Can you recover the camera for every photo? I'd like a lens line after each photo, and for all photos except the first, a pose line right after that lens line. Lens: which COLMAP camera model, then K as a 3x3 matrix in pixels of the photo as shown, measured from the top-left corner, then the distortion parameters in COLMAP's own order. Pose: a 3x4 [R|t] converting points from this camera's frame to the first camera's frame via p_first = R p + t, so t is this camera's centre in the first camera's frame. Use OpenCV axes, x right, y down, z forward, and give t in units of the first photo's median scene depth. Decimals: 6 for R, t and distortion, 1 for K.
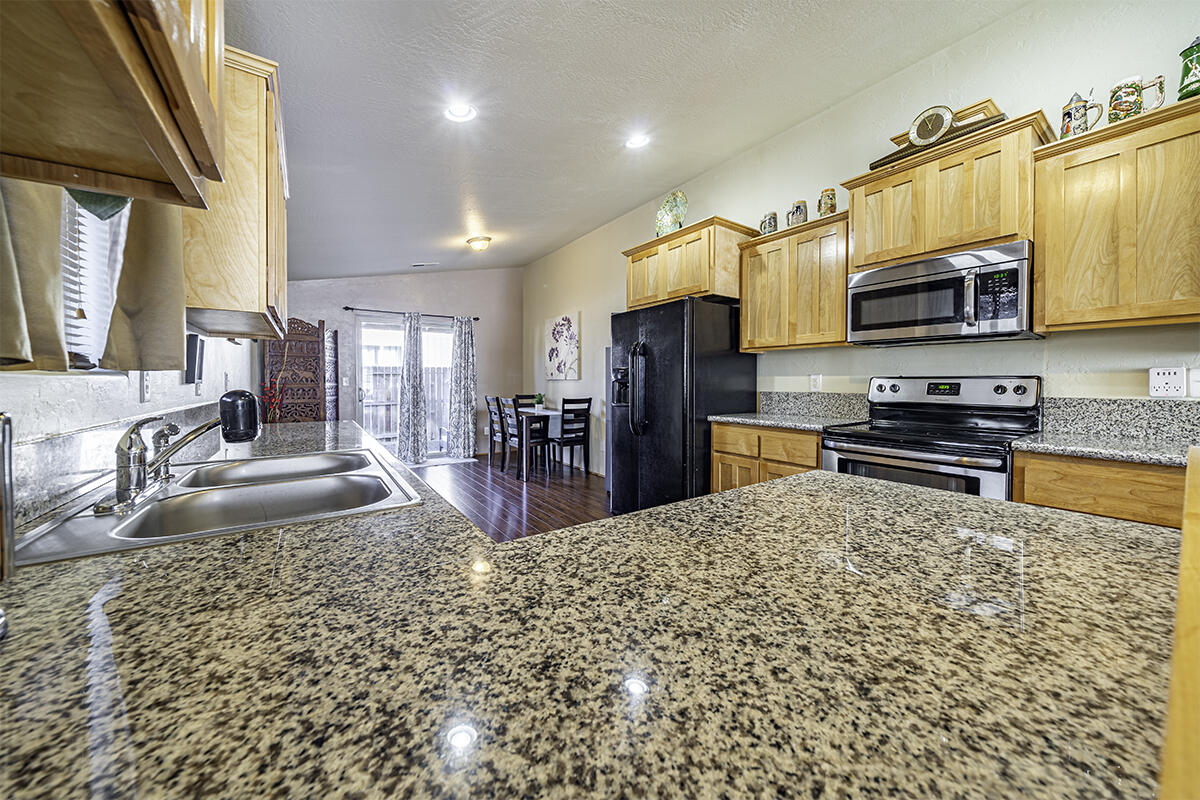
lens RADIAL K [[417.0, 0, 601.9], [0, 417.0, 383.9], [0, 0, 1]] dist [0.001662, -0.000848]
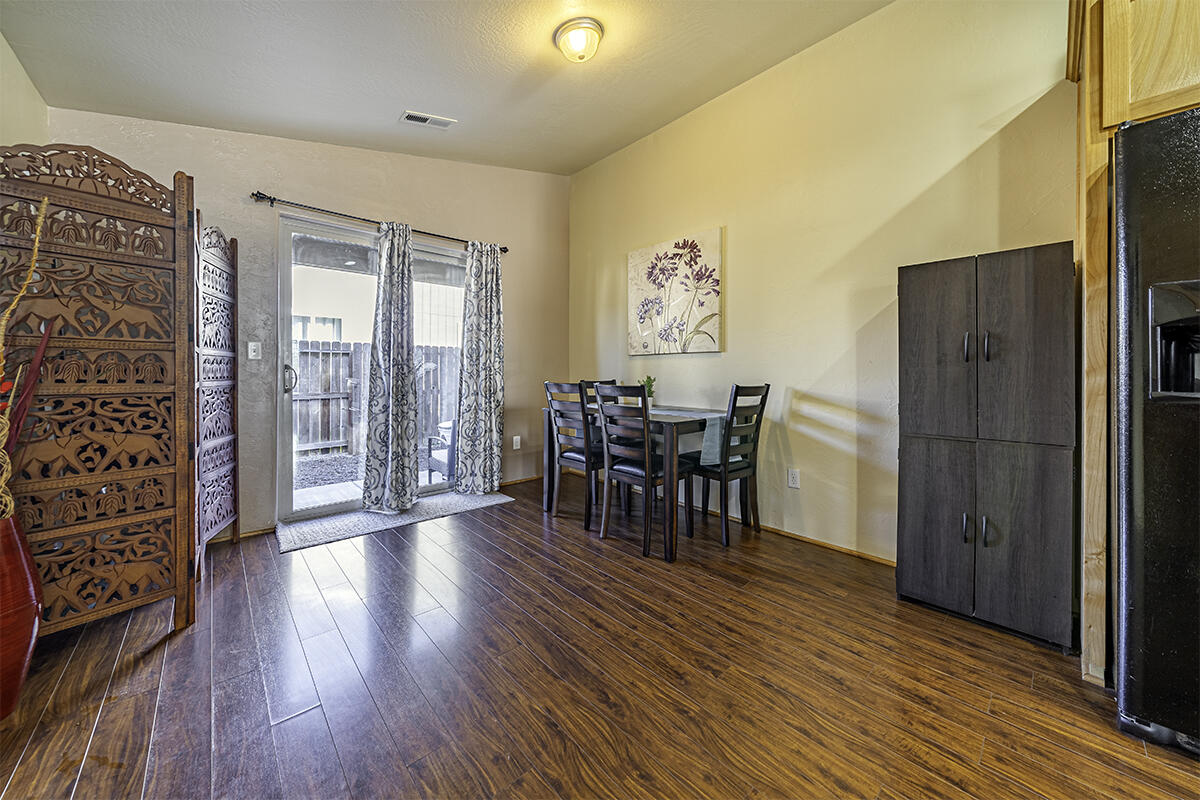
lens RADIAL K [[417.0, 0, 591.0], [0, 417.0, 370.8], [0, 0, 1]] dist [0.001662, -0.000848]
pose [[0.992926, 0.005261, 0.118617, -0.271858], [-0.003700, 0.999904, -0.013380, 0.021226], [-0.118676, 0.012847, 0.992850, 0.452400]]
